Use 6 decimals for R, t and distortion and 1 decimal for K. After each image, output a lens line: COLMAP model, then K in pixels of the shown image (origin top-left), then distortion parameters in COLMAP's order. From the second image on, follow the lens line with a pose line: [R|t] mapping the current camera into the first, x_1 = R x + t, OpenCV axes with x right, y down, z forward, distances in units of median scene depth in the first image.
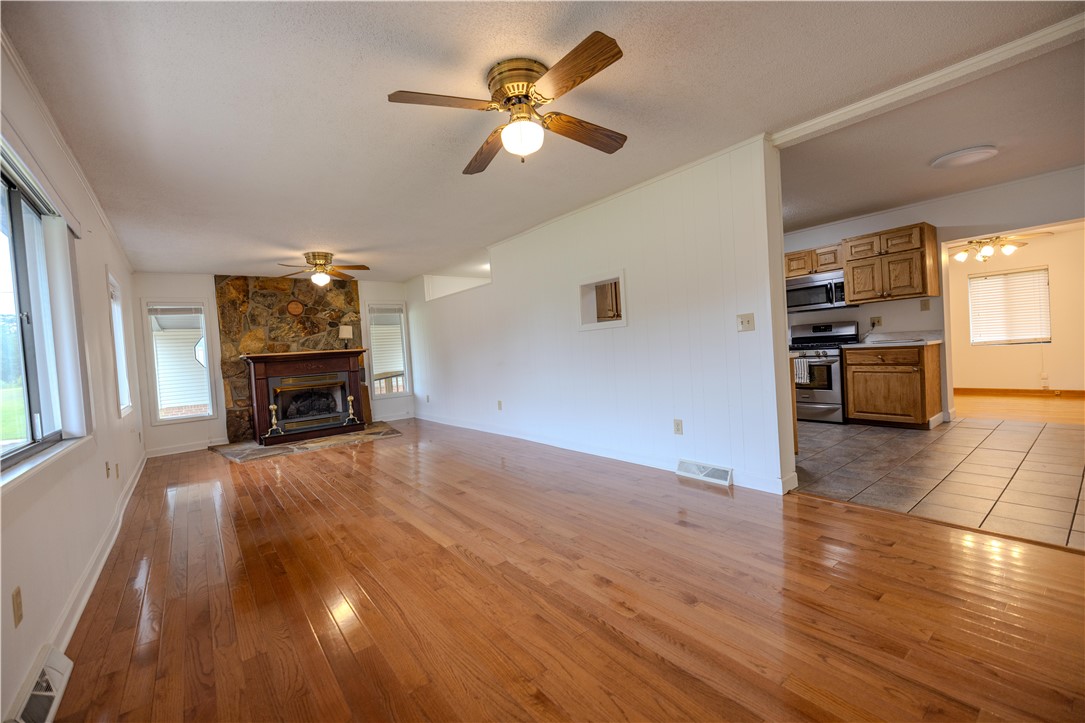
lens RADIAL K [[448.9, 0, 537.1], [0, 448.9, 358.5], [0, 0, 1]] dist [0.001160, 0.000296]
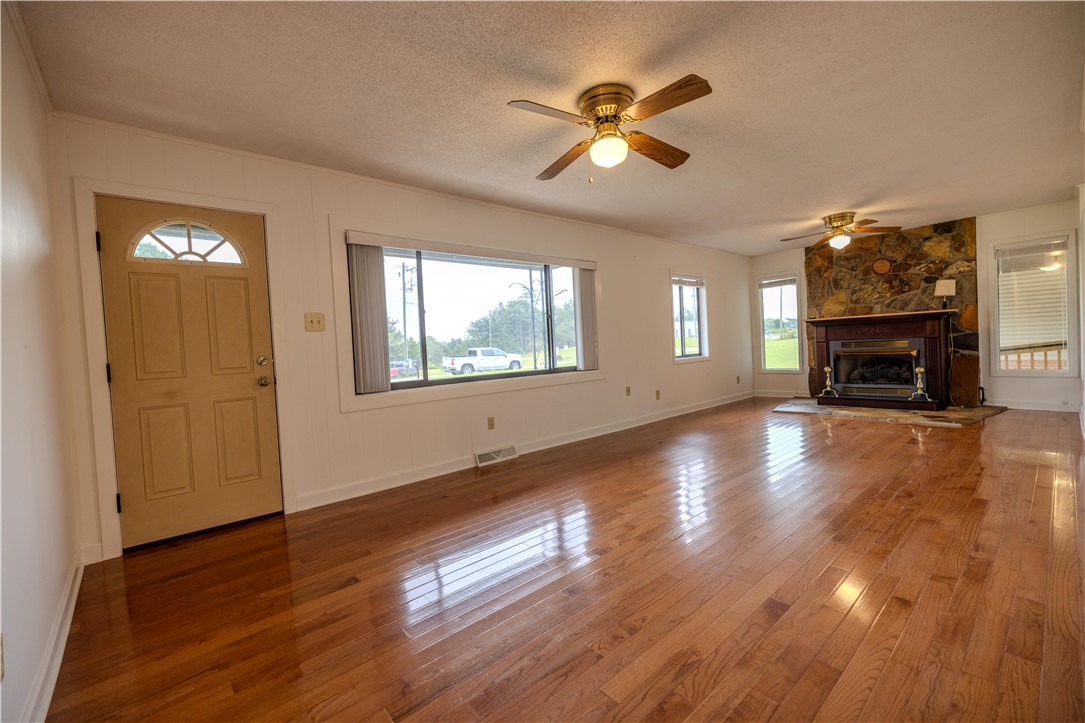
lens RADIAL K [[448.9, 0, 539.6], [0, 448.9, 358.3], [0, 0, 1]] dist [0.001160, 0.000296]
pose [[0.058622, 0.091441, -0.994083, 0.361395], [0.024808, 0.995355, 0.093021, -0.027567], [0.997972, -0.030114, 0.056081, 0.239899]]
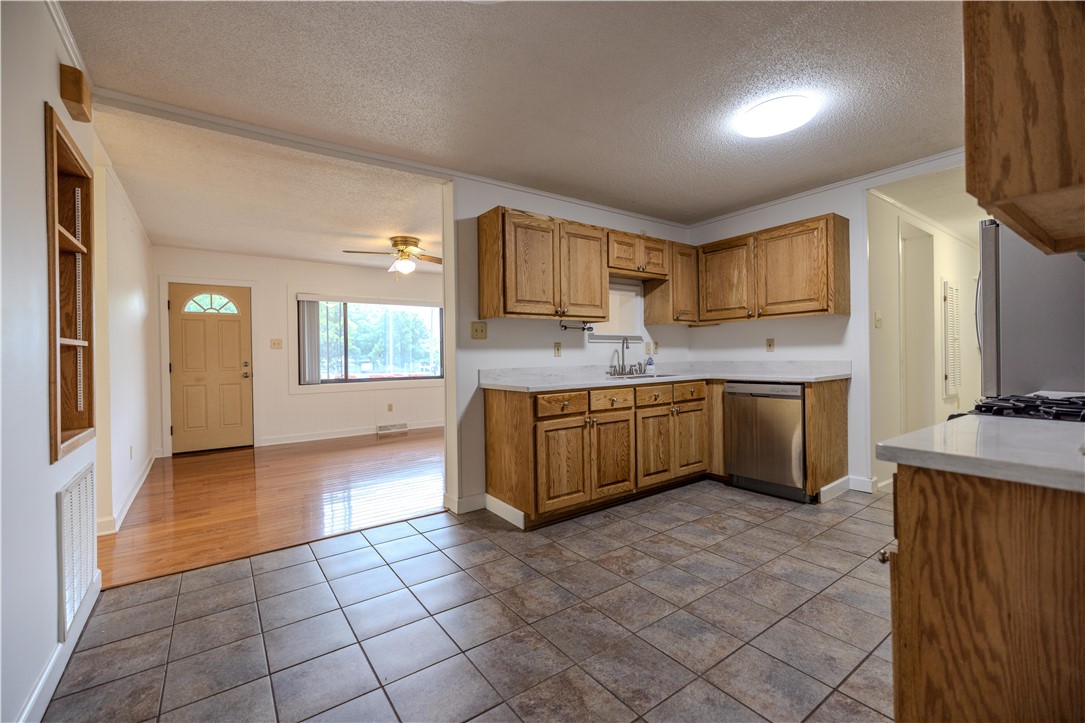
lens RADIAL K [[448.9, 0, 538.2], [0, 448.9, 360.8], [0, 0, 1]] dist [0.001160, 0.000296]
pose [[-0.026479, 0.072513, -0.997016, 0.723908], [-0.002586, 0.997357, 0.072607, -0.059279], [0.999646, 0.004500, -0.026221, 0.556681]]
